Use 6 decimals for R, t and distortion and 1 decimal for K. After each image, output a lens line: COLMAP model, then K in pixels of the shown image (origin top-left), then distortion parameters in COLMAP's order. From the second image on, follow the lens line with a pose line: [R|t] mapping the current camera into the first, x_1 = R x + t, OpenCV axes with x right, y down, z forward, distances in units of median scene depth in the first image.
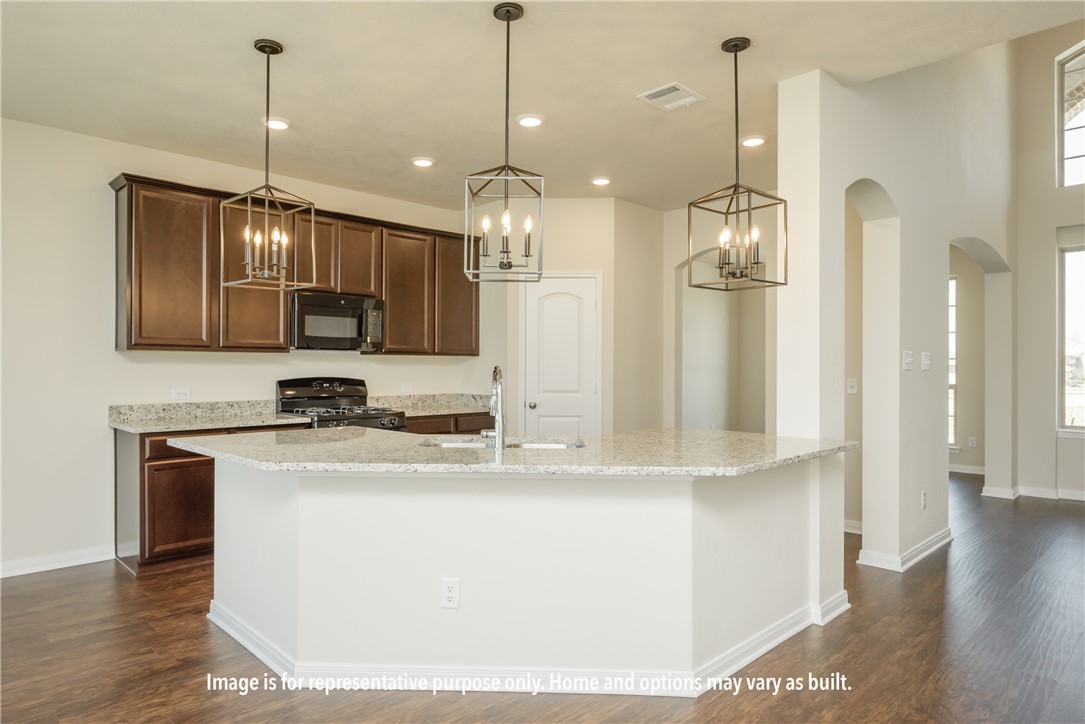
lens RADIAL K [[645.6, 0, 511.6], [0, 645.6, 362.5], [0, 0, 1]] dist [0.004747, 0.001145]
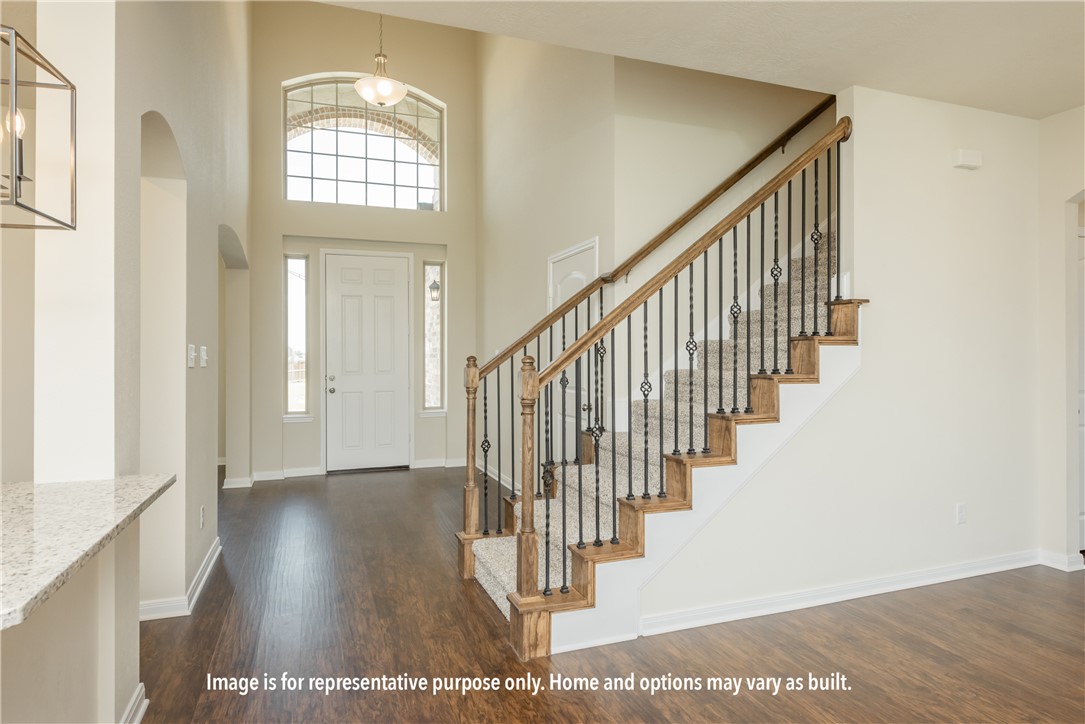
lens RADIAL K [[621.6, 0, 541.3], [0, 621.6, 354.6], [0, 0, 1]] dist [0.002115, 0.000653]
pose [[0.391544, 0.002544, 0.920156, 0.046374], [-0.003937, 0.999992, -0.001089, -0.004641], [-0.920151, -0.003196, 0.391551, 0.254043]]
